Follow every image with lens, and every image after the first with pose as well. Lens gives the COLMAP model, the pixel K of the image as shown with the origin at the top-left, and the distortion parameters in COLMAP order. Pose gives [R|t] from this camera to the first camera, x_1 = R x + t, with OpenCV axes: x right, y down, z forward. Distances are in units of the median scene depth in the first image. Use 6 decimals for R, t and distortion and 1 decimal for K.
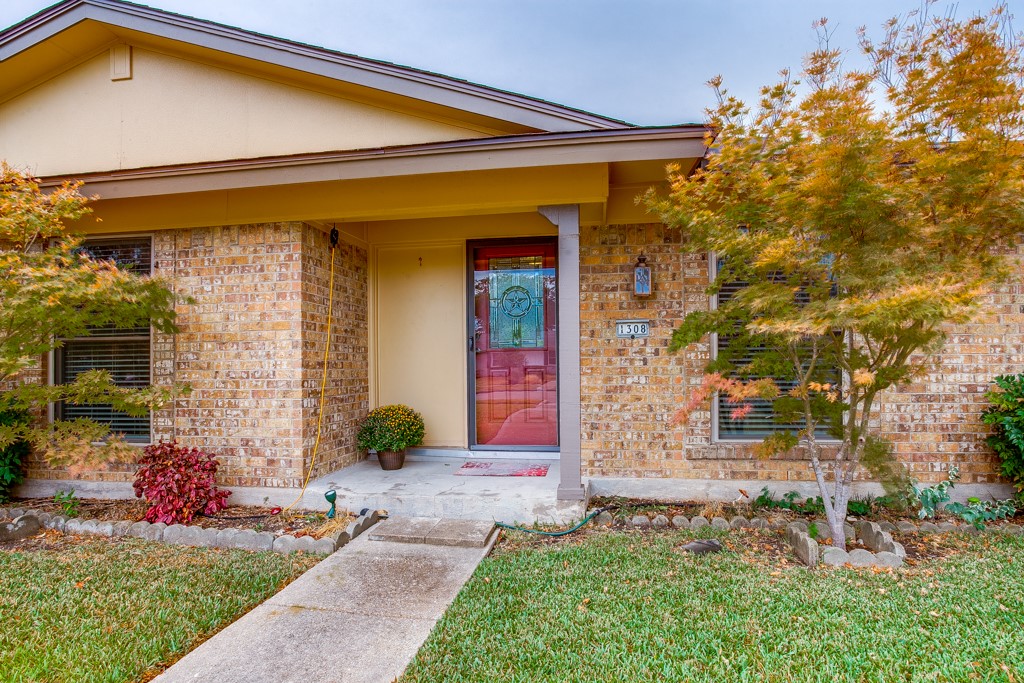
lens RADIAL K [[516.0, 0, 531.7], [0, 516.0, 373.2], [0, 0, 1]] dist [-0.060830, 0.021268]
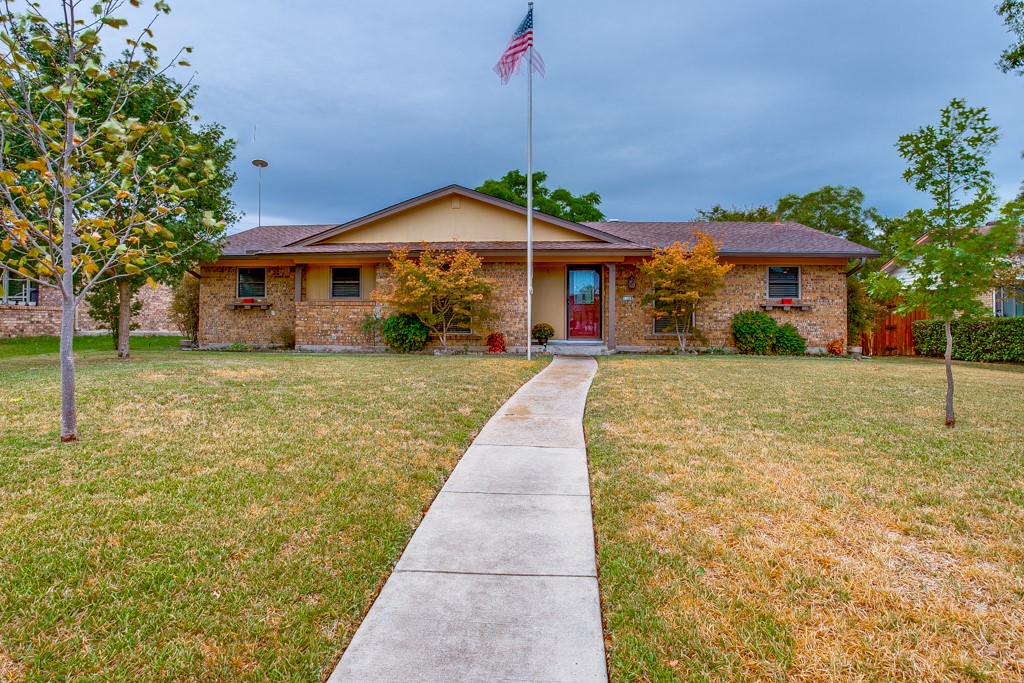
lens RADIAL K [[516.0, 0, 516.8], [0, 516.0, 341.6], [0, 0, 1]] dist [-0.062346, 0.021096]
pose [[0.996581, 0.010452, 0.081957, -0.769084], [-0.011886, 0.999784, 0.017020, 0.140512], [-0.081762, -0.017936, 0.996490, -2.170879]]
